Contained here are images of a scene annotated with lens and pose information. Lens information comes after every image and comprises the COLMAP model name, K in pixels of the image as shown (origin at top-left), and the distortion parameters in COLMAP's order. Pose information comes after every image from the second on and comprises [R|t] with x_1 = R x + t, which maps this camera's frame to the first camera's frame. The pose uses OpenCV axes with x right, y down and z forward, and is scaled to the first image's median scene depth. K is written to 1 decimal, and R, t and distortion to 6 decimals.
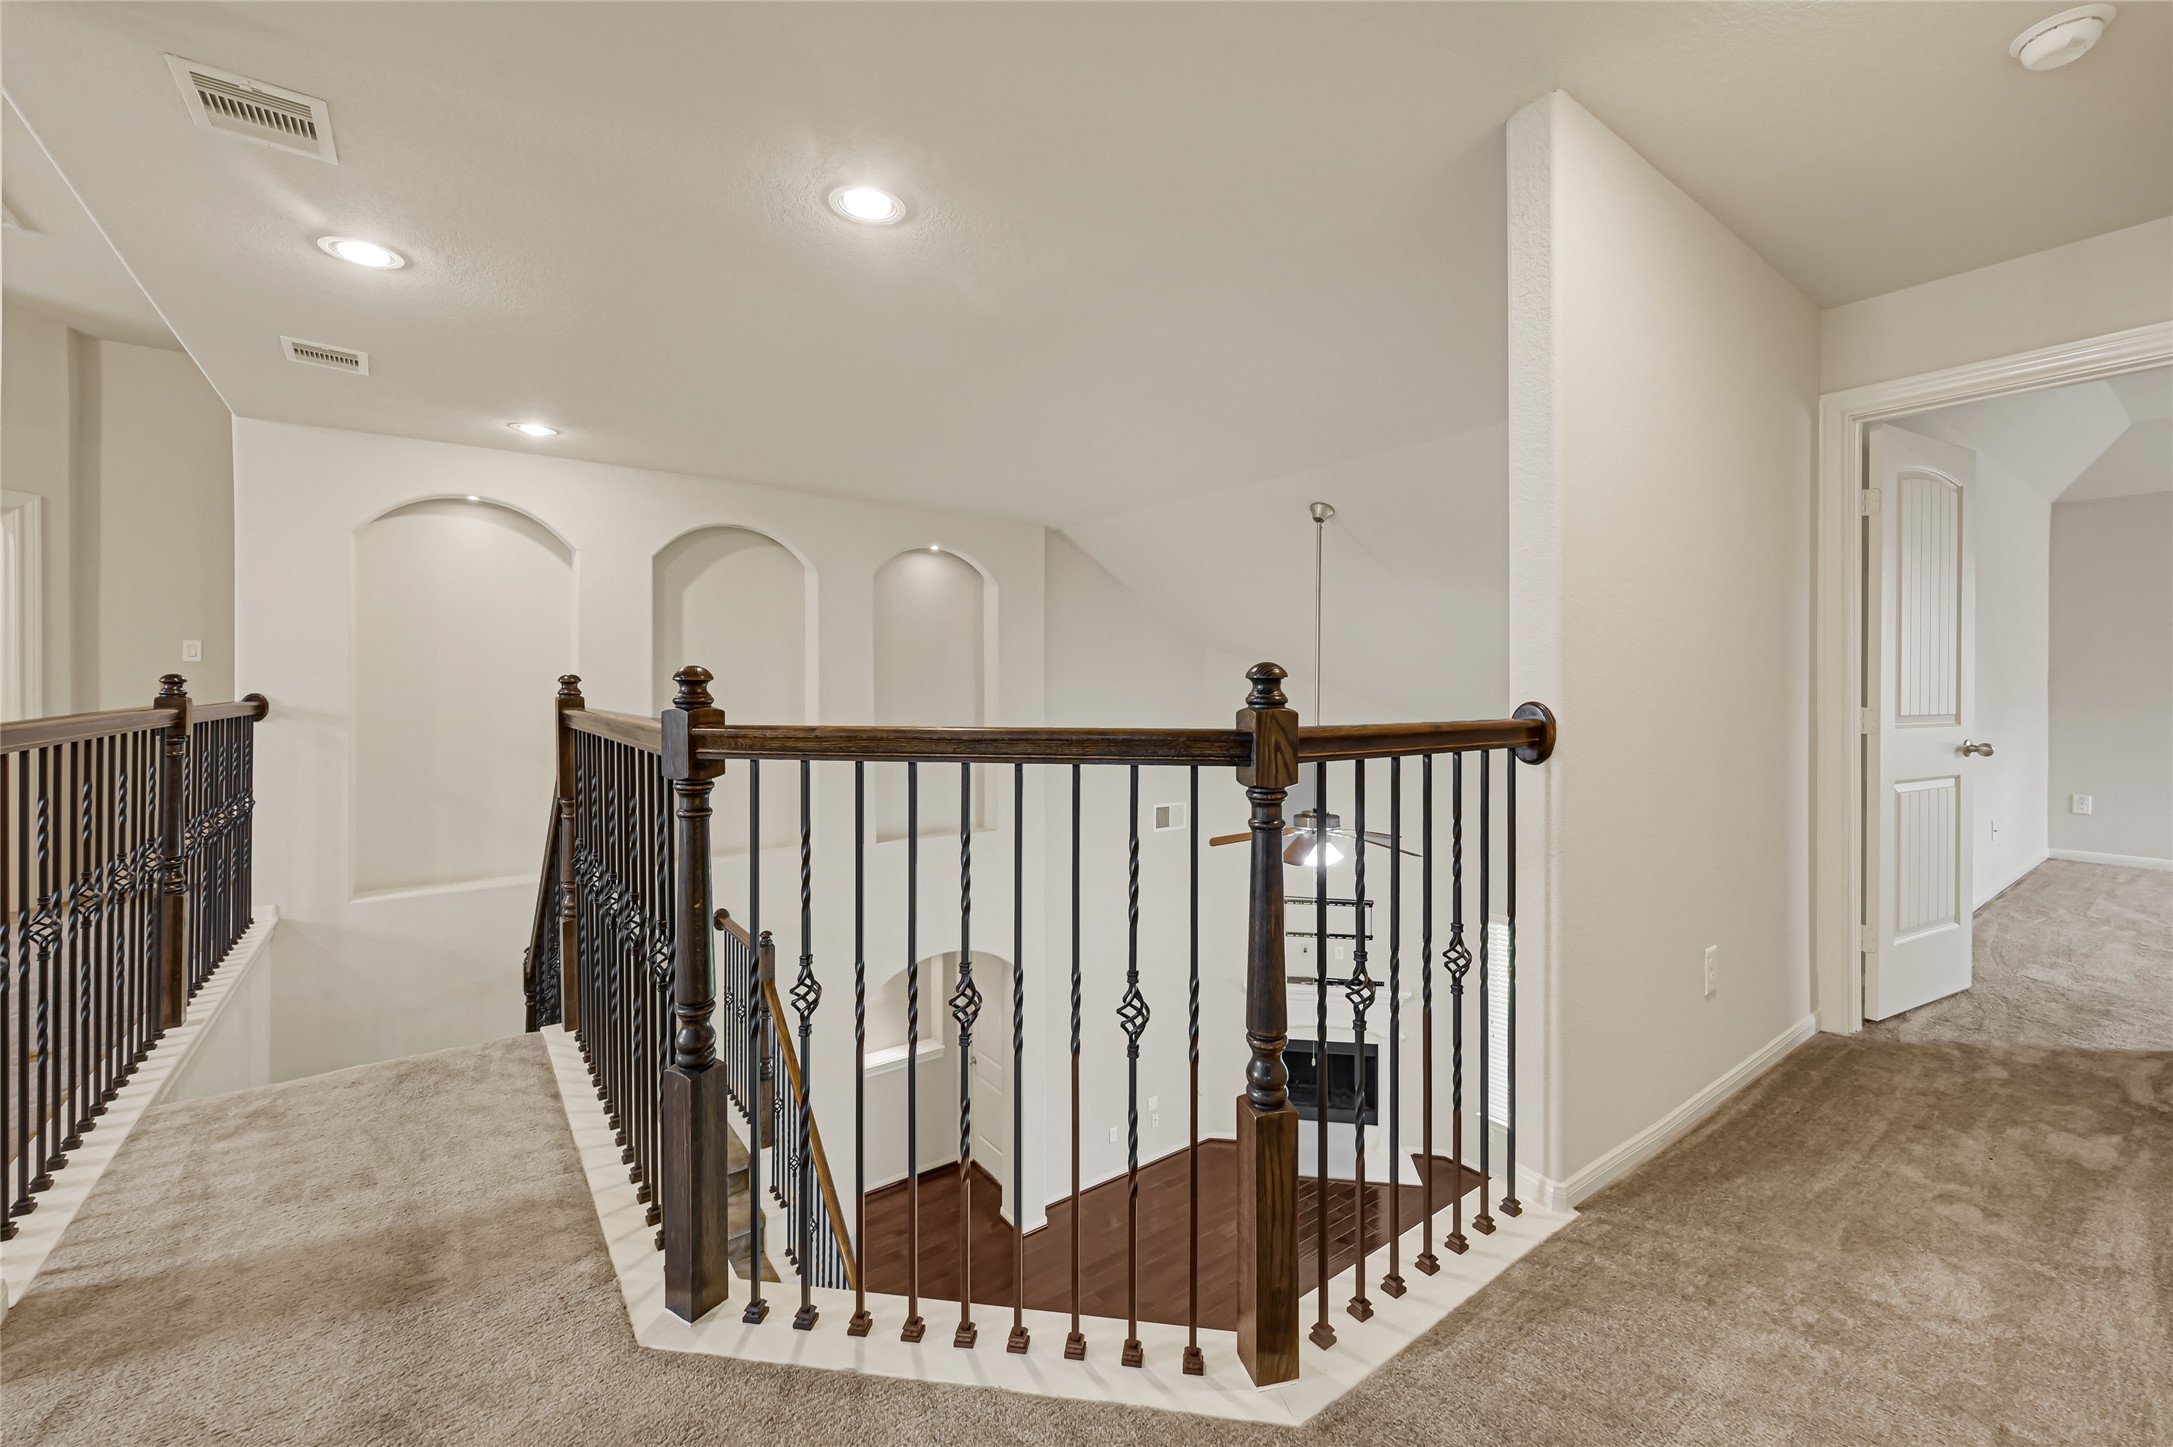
lens RADIAL K [[880.8, 0, 1093.2], [0, 880.8, 687.3], [0, 0, 1]] dist [0.000521, 0.000030]
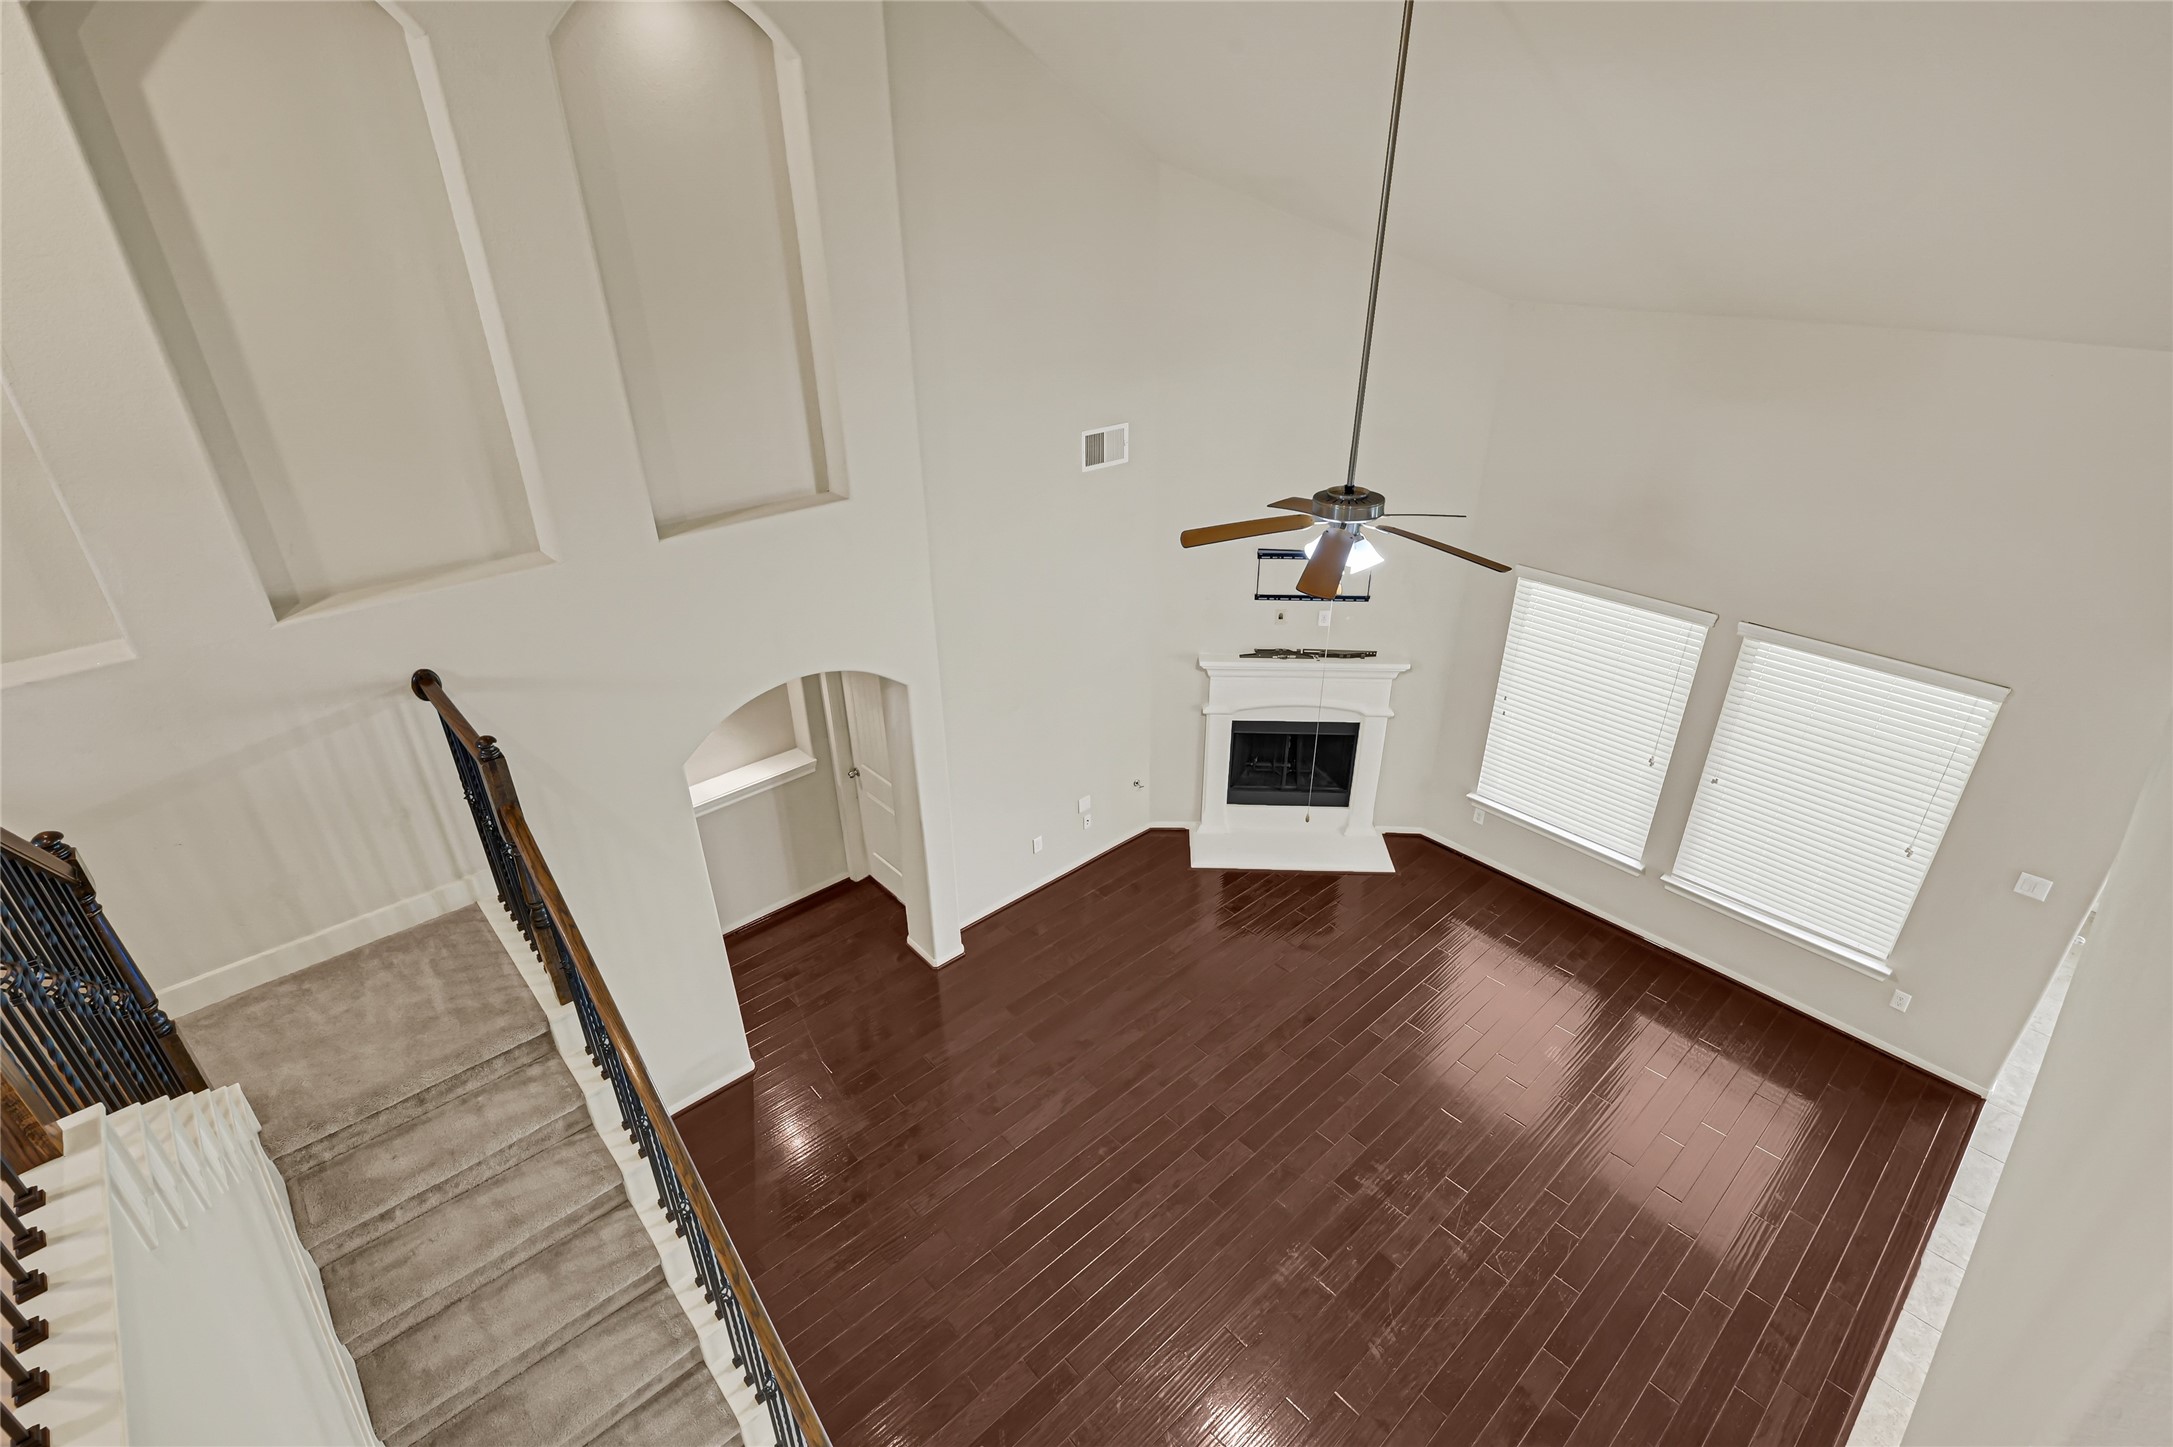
lens RADIAL K [[1032.8, 0, 1086.5], [0, 1032.8, 723.5], [0, 0, 1]] dist [-0.000723, 0.000006]
pose [[0.995426, -0.051718, 0.080327, -0.003833], [0.007684, 0.881416, 0.472279, -0.050392], [-0.095227, -0.469501, 0.877782, 0.223203]]
